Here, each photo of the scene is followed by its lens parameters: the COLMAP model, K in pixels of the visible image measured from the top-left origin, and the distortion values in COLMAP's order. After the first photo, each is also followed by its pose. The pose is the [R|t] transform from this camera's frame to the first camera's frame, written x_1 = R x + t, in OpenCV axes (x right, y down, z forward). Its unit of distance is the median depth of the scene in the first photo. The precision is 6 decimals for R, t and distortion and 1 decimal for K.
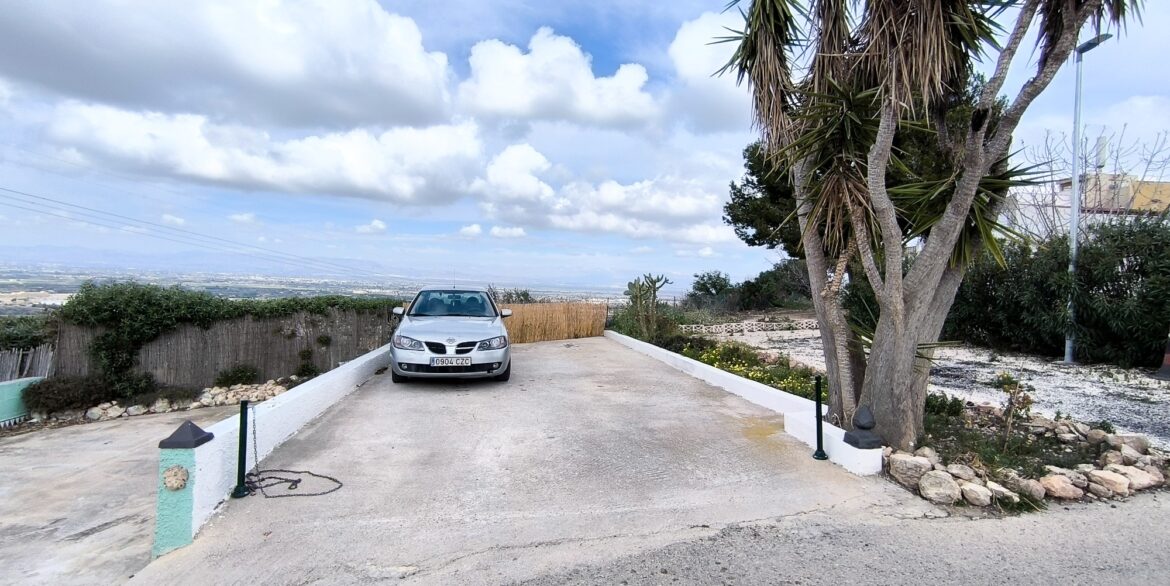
lens RADIAL K [[526.7, 0, 585.0], [0, 526.7, 293.0], [0, 0, 1]] dist [-0.039042, 0.020554]
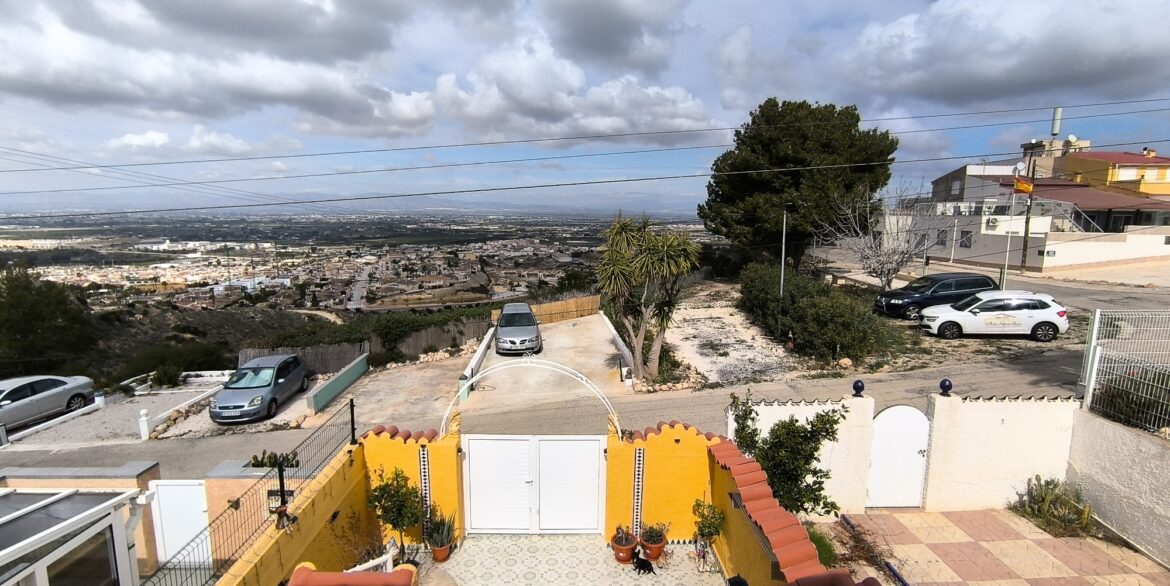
lens RADIAL K [[526.7, 0, 585.0], [0, 526.7, 293.0], [0, 0, 1]] dist [-0.039042, 0.020554]
pose [[0.995360, -0.018893, -0.094343, 0.334188], [0.031616, 0.990307, 0.135247, -0.480561], [0.090874, -0.137602, 0.986310, -1.538830]]
